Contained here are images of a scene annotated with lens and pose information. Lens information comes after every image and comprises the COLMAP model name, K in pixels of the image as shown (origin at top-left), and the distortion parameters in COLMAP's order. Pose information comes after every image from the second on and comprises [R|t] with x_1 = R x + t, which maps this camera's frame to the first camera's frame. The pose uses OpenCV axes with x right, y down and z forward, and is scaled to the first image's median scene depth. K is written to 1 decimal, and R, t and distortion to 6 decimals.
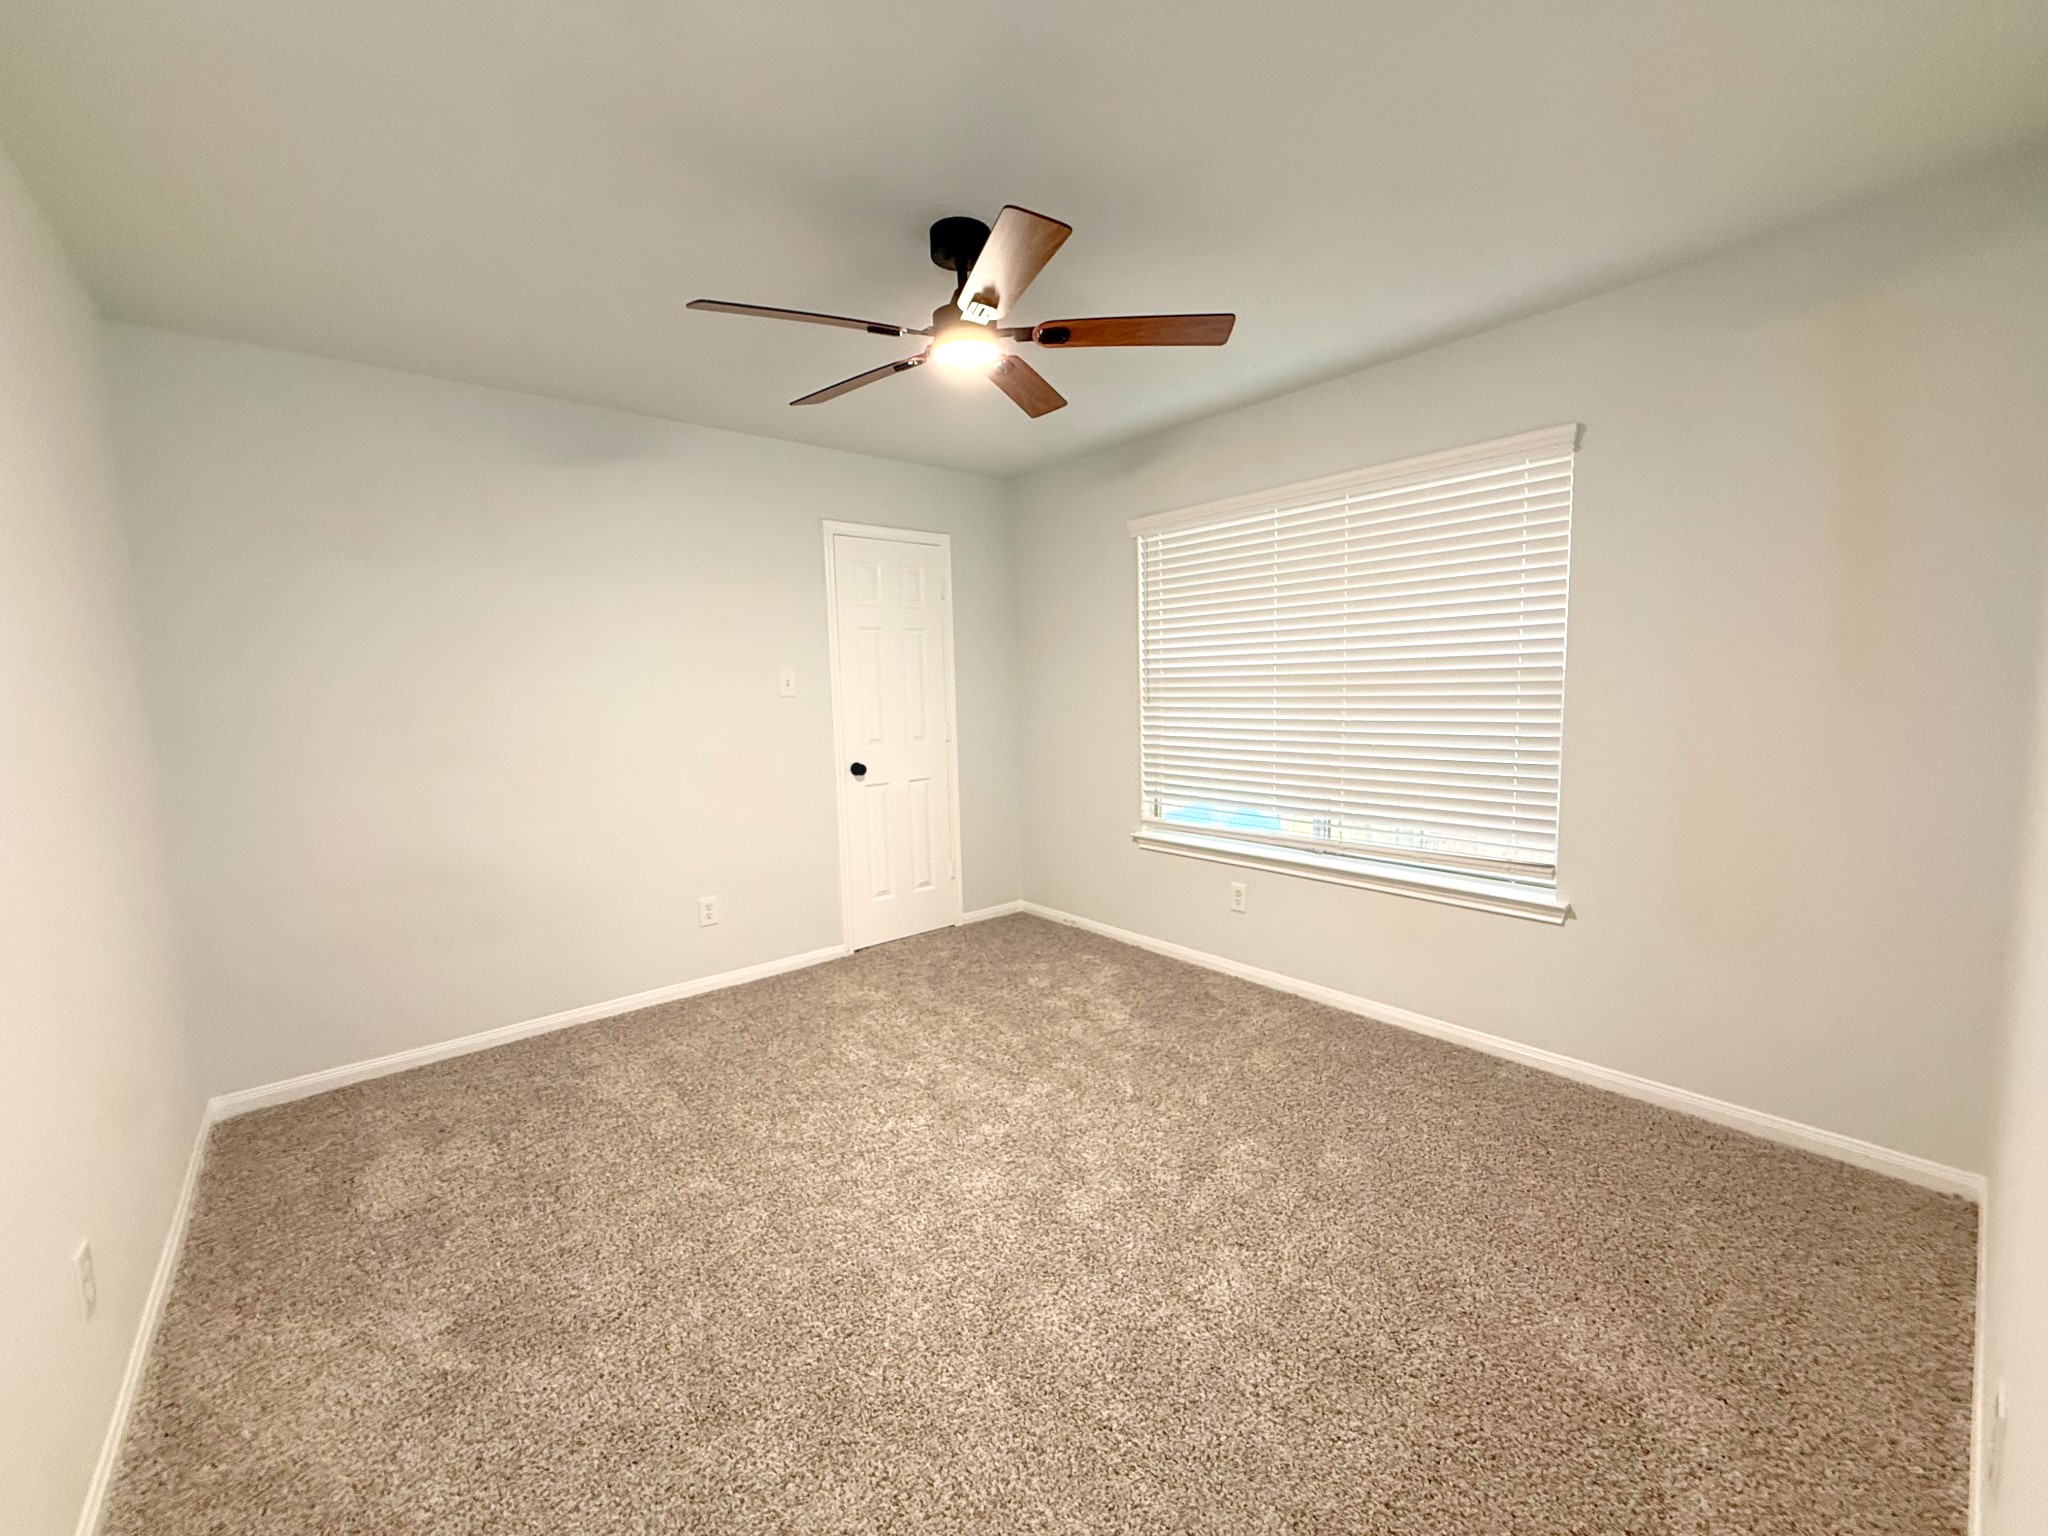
lens RADIAL K [[813.5, 0, 1021.9], [0, 813.5, 767.3], [0, 0, 1]] dist [0.001157, 0.000348]
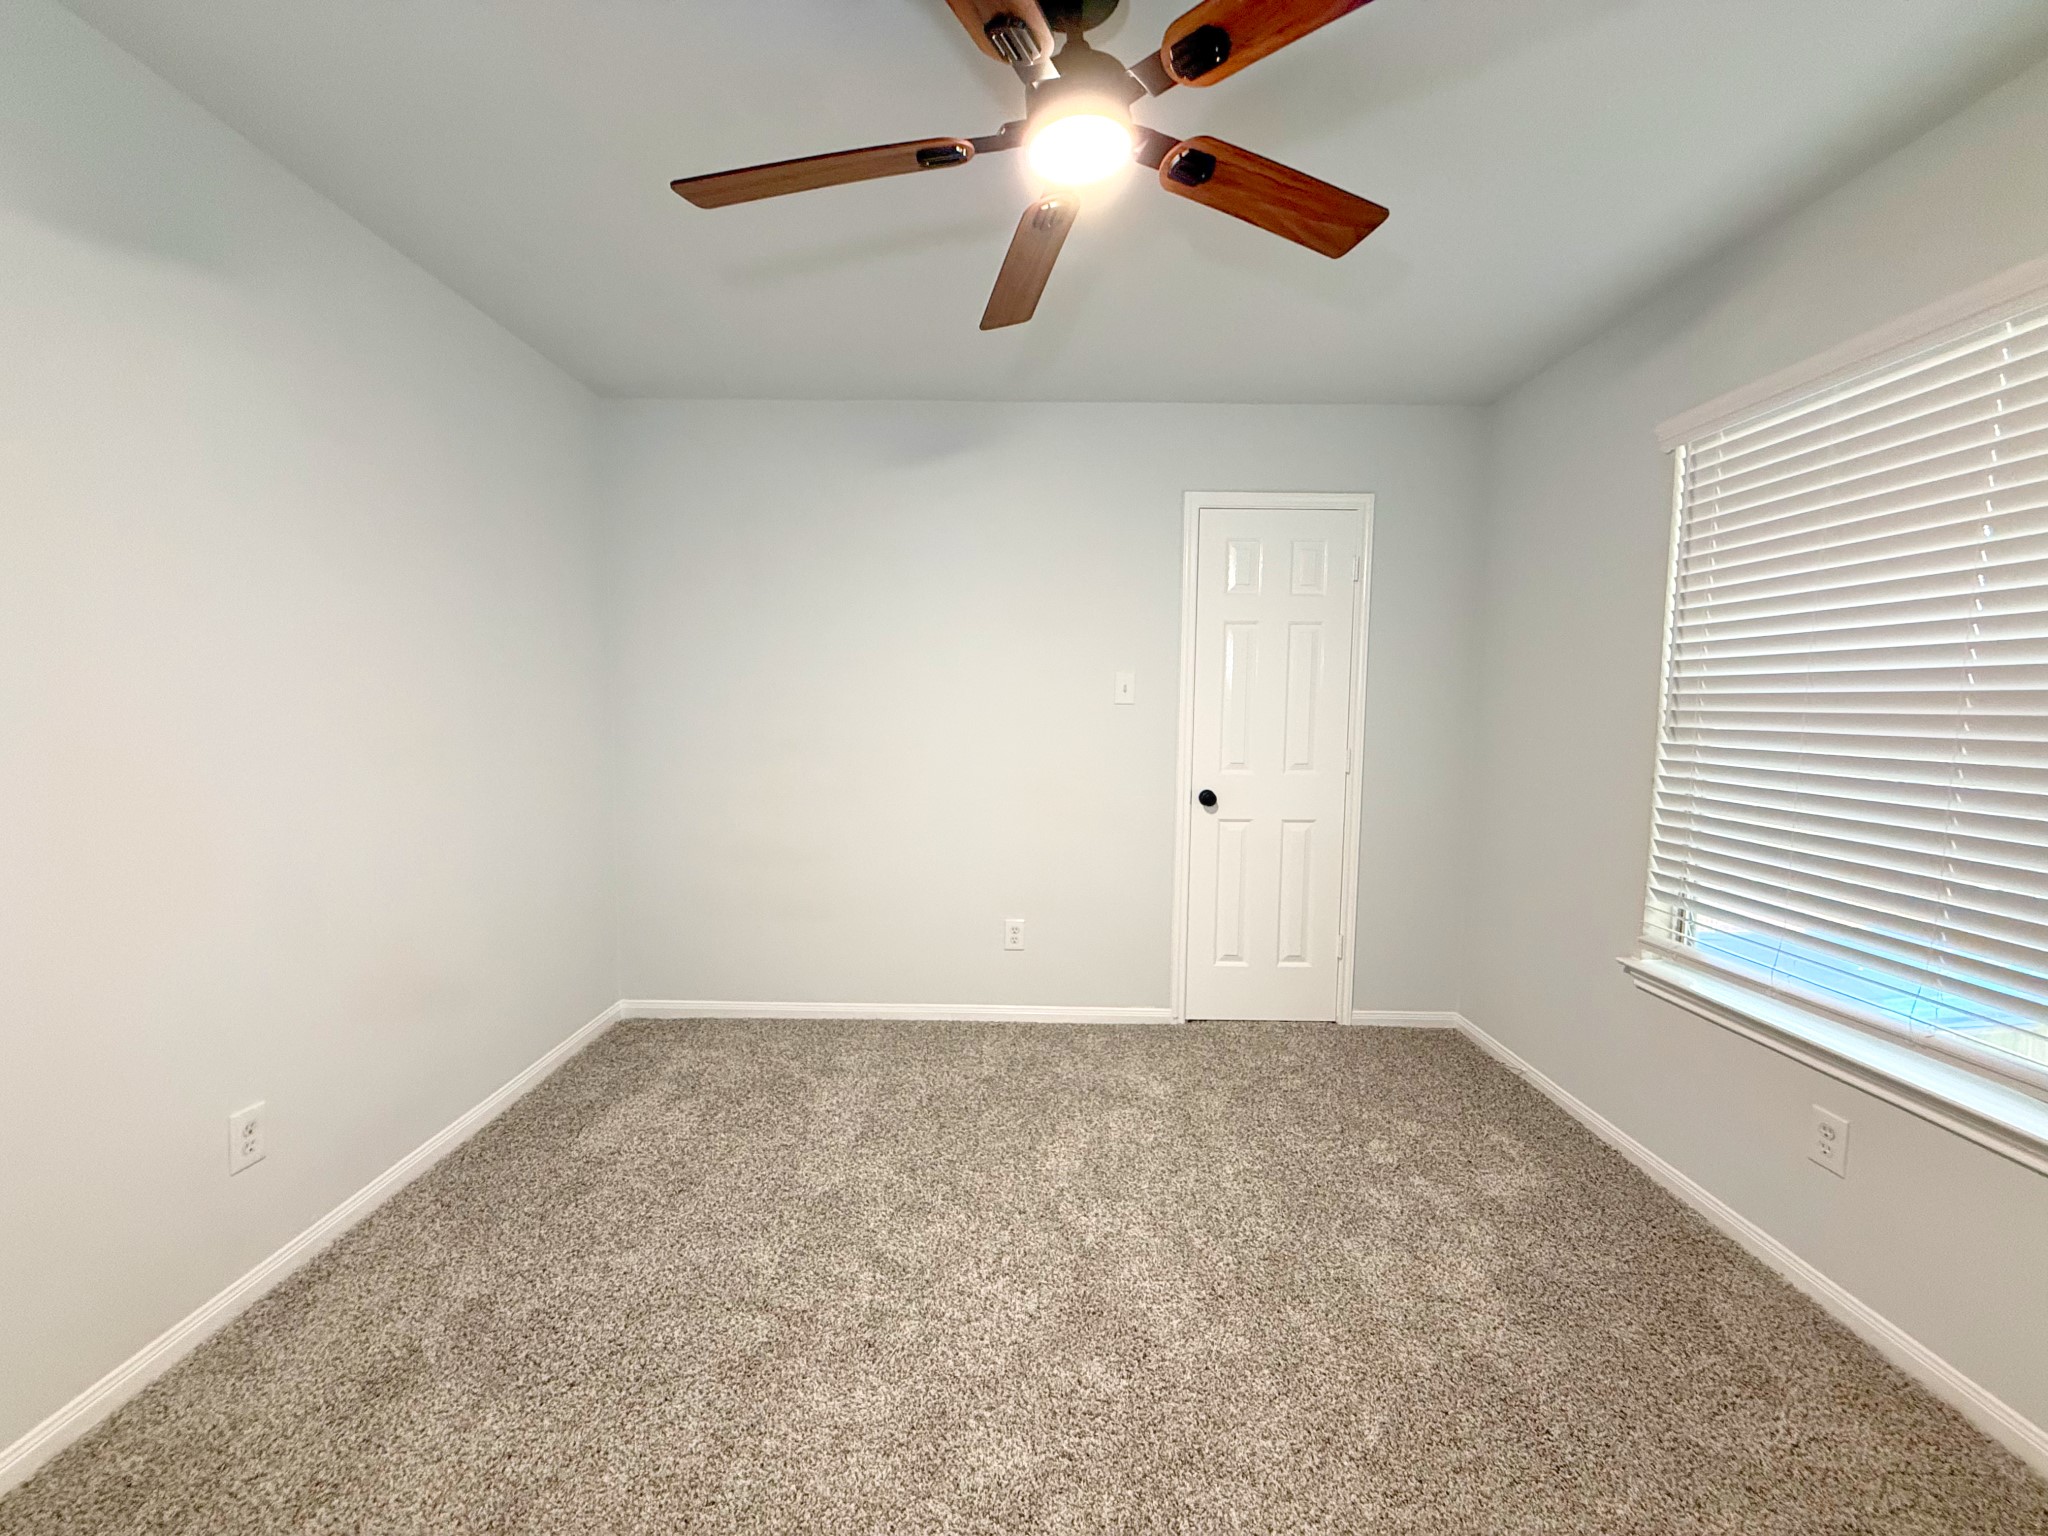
lens RADIAL K [[813.5, 0, 1020.0], [0, 813.5, 768.9], [0, 0, 1]] dist [0.001157, 0.000348]
pose [[0.758844, 0.085542, -0.645630, 0.195199], [-0.096494, 0.995163, 0.018438, -0.026446], [0.644084, 0.048308, 0.763428, 0.297410]]
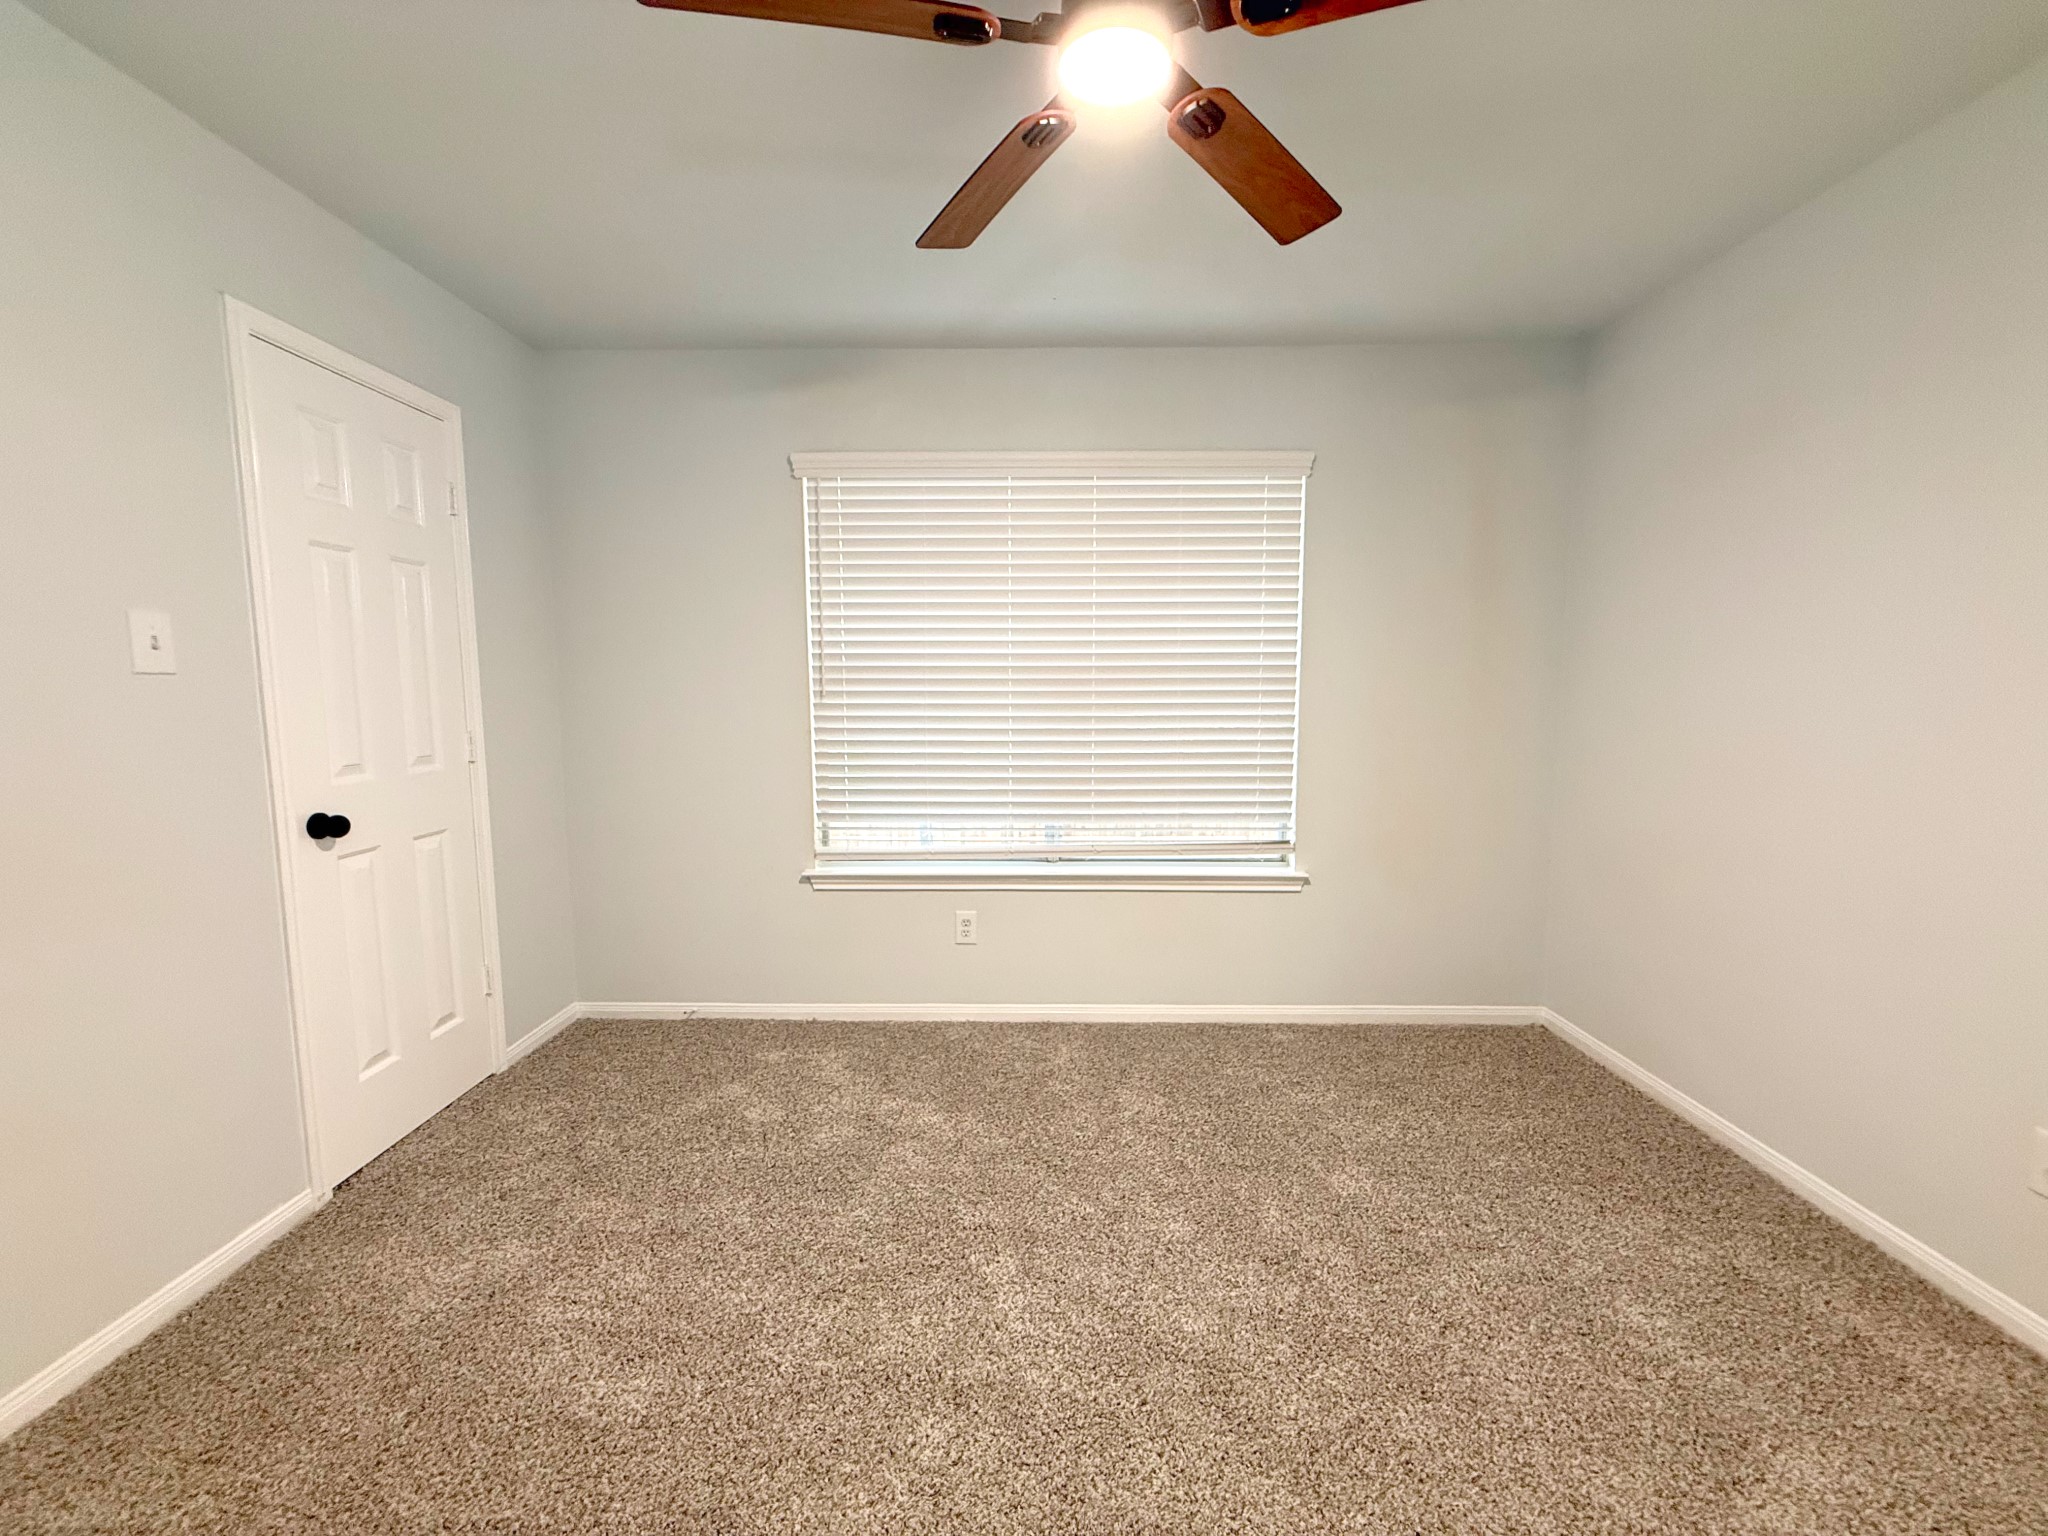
lens RADIAL K [[813.5, 0, 1015.3], [0, 813.5, 766.8], [0, 0, 1]] dist [0.001157, 0.000348]
pose [[0.662230, -0.052493, 0.747459, -0.327470], [0.062388, 0.997942, 0.014810, -0.016882], [-0.746699, 0.036825, 0.664142, 0.394686]]
